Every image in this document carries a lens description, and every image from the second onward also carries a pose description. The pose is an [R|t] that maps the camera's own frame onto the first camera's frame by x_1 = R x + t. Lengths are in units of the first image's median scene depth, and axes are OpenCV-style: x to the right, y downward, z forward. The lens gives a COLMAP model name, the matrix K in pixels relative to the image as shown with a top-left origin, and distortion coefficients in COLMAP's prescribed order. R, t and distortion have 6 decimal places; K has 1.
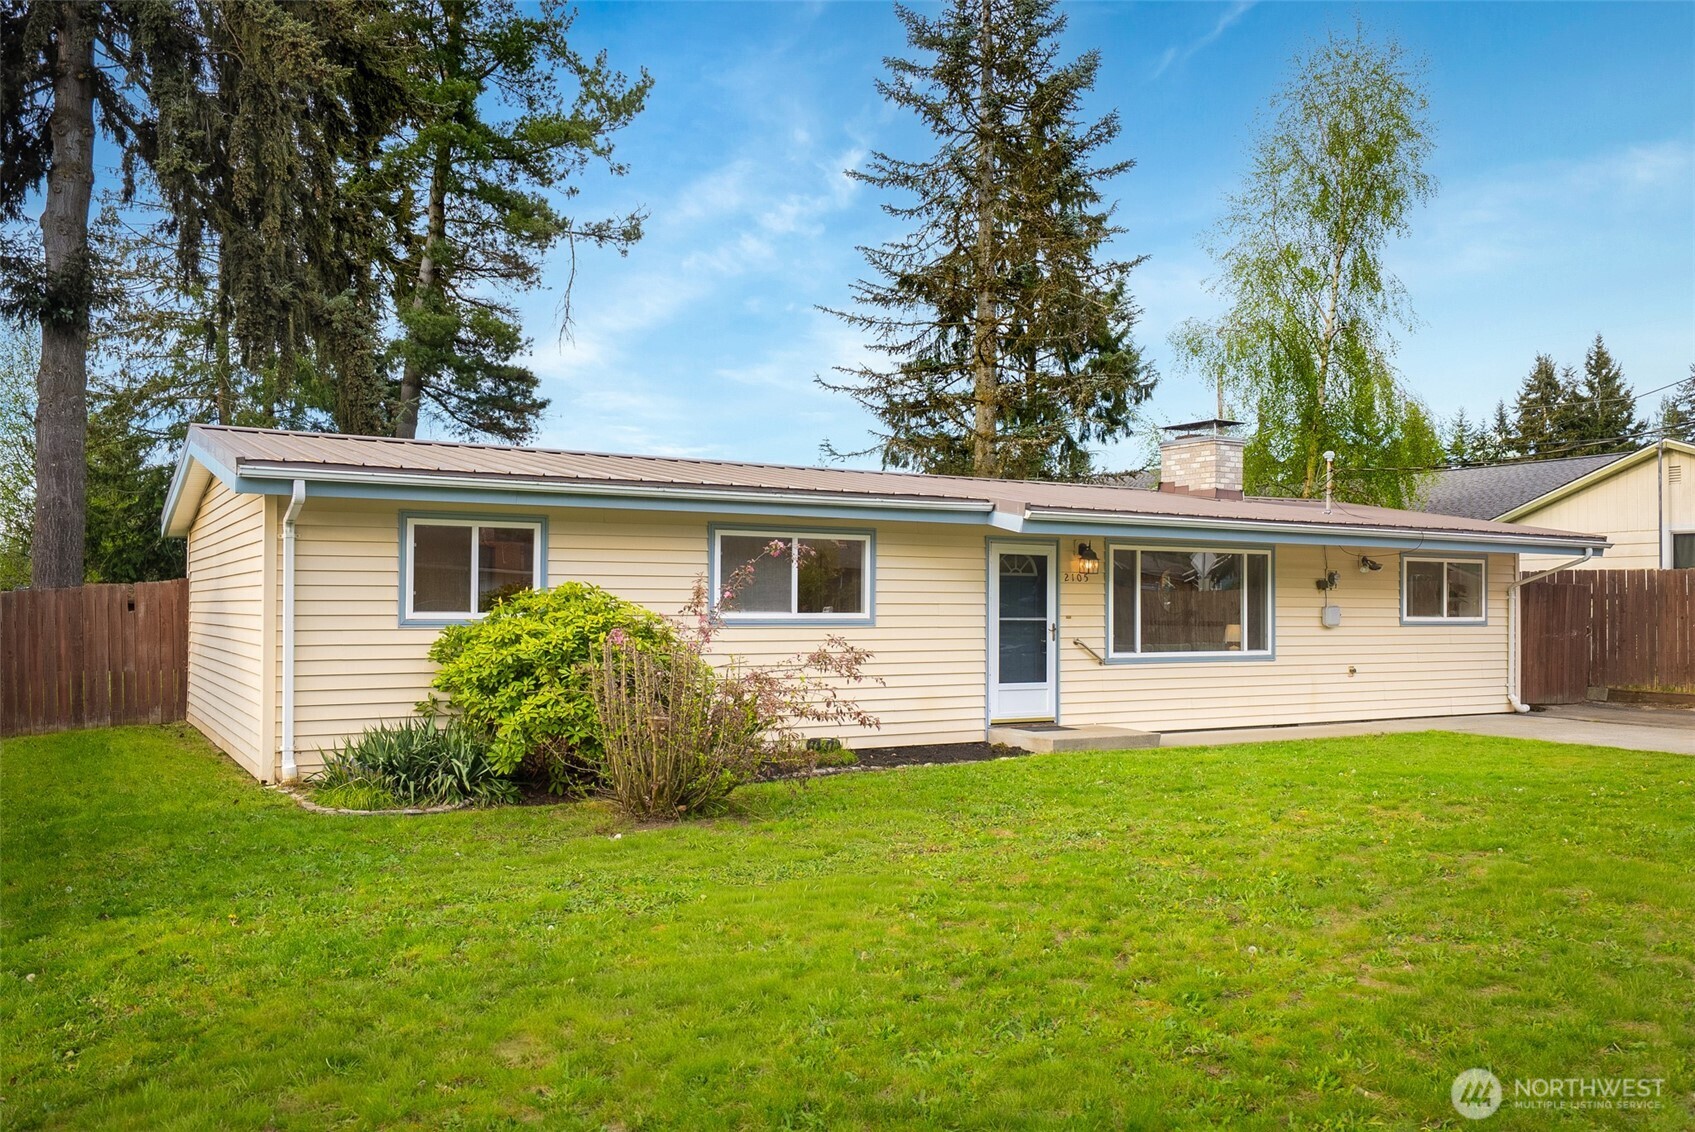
lens RADIAL K [[1353.3, 0, 853.2], [0, 1353.3, 582.0], [0, 0, 1]] dist [0.005714, 0.008215]
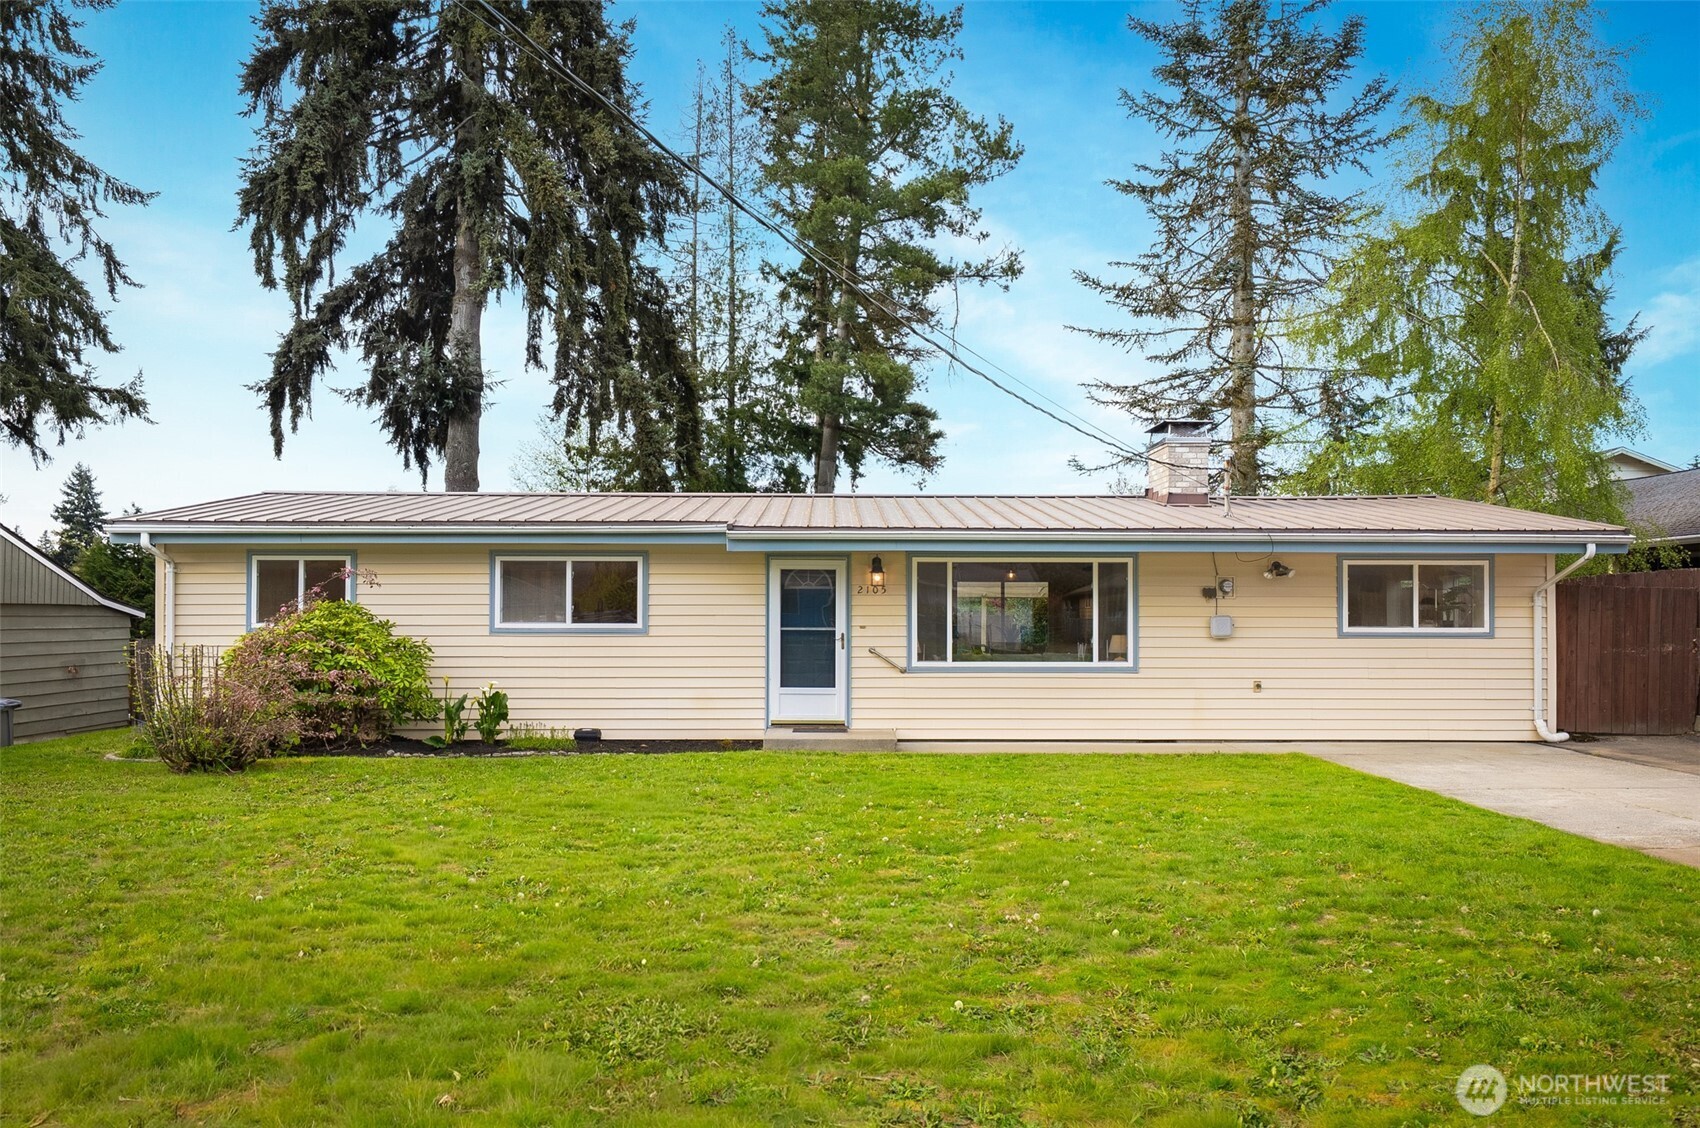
lens RADIAL K [[1297.3, 0, 851.0], [0, 1297.3, 615.2], [0, 0, 1]] dist [0.001046, -0.002921]
pose [[0.866070, -0.003428, -0.499912, 0.663411], [0.011946, 0.999833, 0.013840, 0.002280], [0.499781, -0.017959, 0.865966, 0.113780]]
